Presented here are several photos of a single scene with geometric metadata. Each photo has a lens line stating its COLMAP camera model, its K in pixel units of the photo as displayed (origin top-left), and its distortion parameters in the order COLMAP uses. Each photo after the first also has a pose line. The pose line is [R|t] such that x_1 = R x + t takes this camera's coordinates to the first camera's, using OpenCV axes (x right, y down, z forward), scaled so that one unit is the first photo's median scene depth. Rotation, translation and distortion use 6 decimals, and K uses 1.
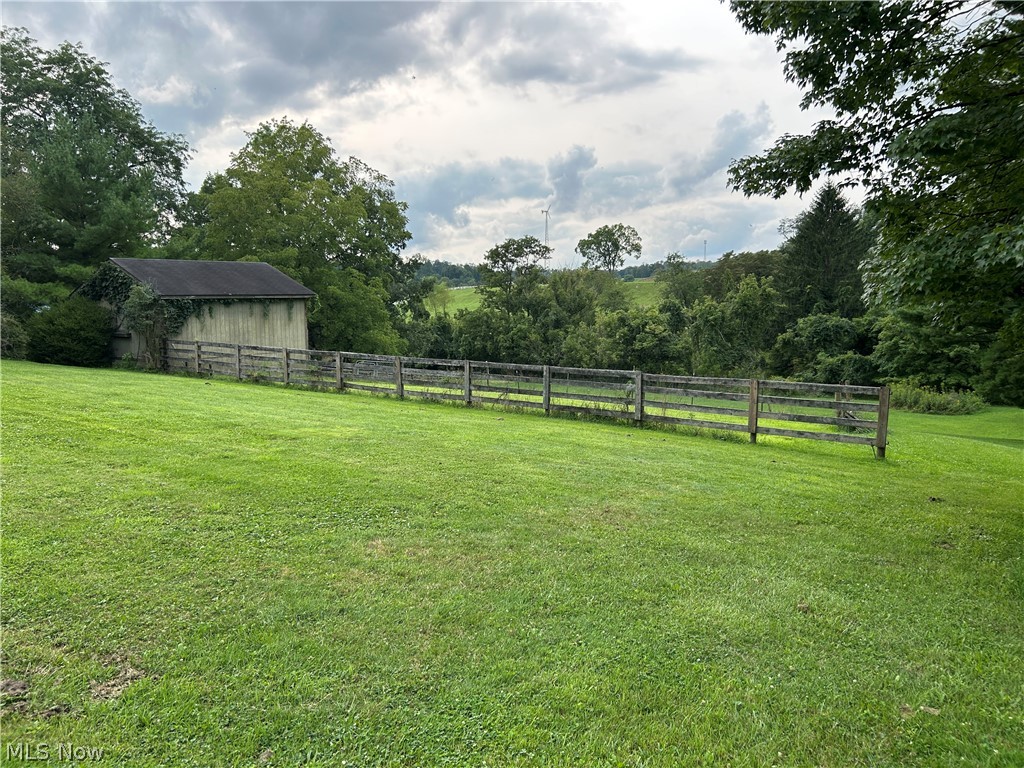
lens RADIAL K [[772.1, 0, 512.0], [0, 772.1, 384.0], [0, 0, 1]] dist [0.038481, -0.078266]
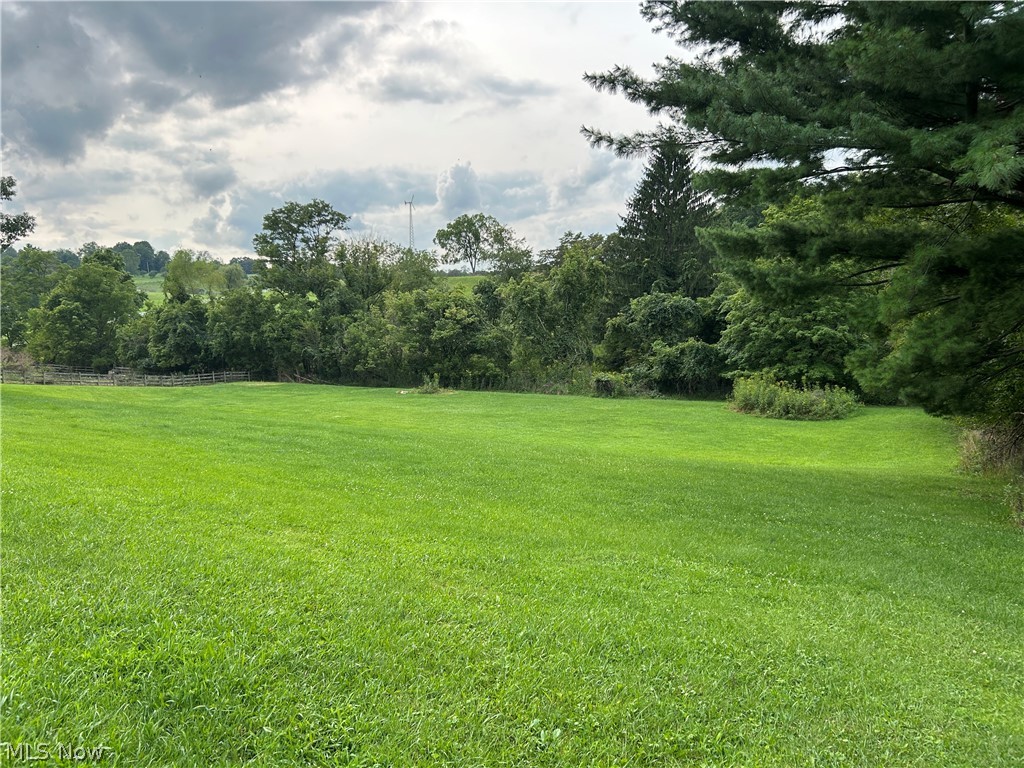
lens RADIAL K [[772.1, 0, 512.0], [0, 772.1, 384.0], [0, 0, 1]] dist [0.038481, -0.078266]
pose [[0.990227, -0.012162, 0.138934, 0.137412], [0.012811, 0.999911, -0.003779, 0.003621], [-0.138876, 0.005522, 0.990294, 0.238537]]
